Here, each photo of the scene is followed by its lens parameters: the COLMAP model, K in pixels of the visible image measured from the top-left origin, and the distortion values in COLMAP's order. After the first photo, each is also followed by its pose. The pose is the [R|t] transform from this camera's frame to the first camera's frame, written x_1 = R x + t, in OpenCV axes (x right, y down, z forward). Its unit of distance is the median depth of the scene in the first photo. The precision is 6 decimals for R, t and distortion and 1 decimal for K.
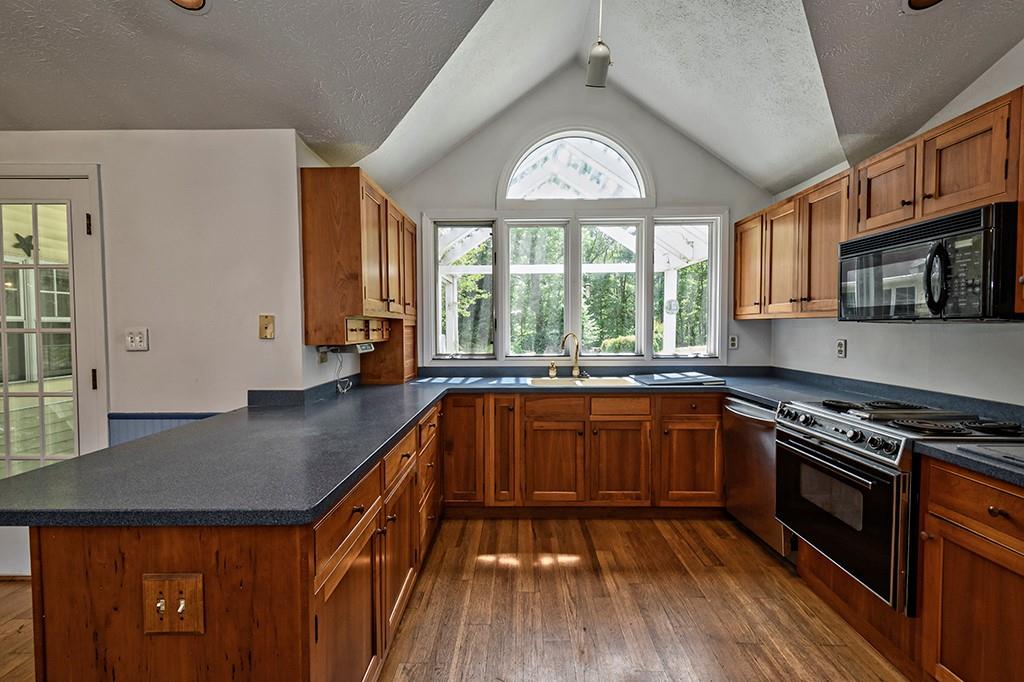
lens RADIAL K [[446.3, 0, 510.7], [0, 446.3, 341.9], [0, 0, 1]] dist [0.010766, -0.002205]
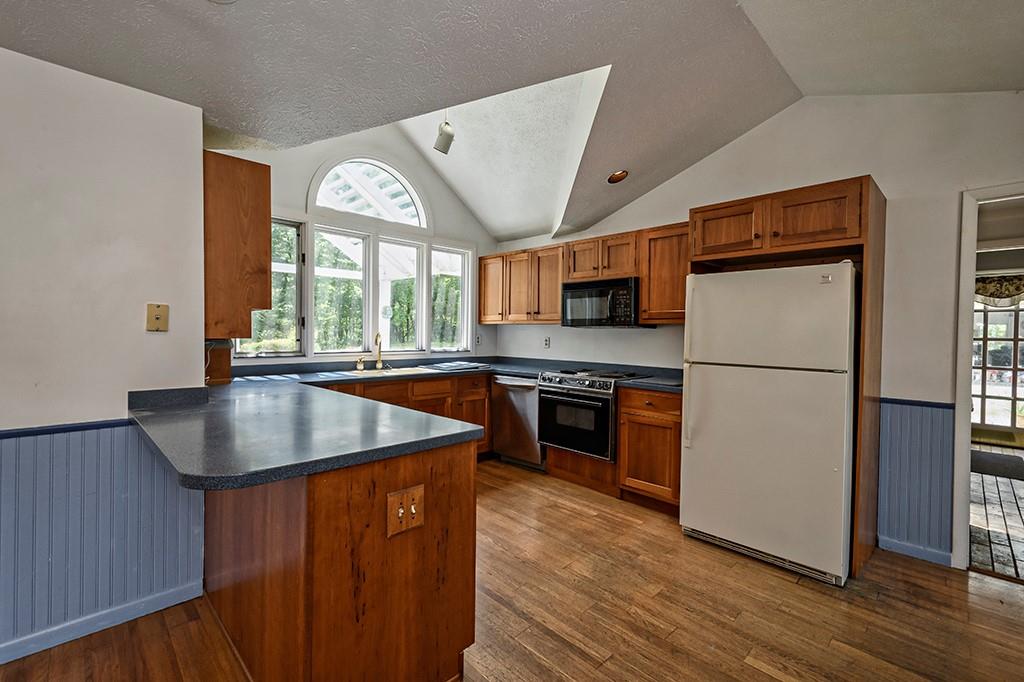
lens RADIAL K [[446.3, 0, 507.4], [0, 446.3, 336.8], [0, 0, 1]] dist [0.010766, -0.002205]
pose [[0.703834, 0.006498, 0.710335, -0.677409], [0.009454, 0.999784, -0.018513, 0.026799], [-0.710302, 0.019745, 0.703620, -0.105655]]
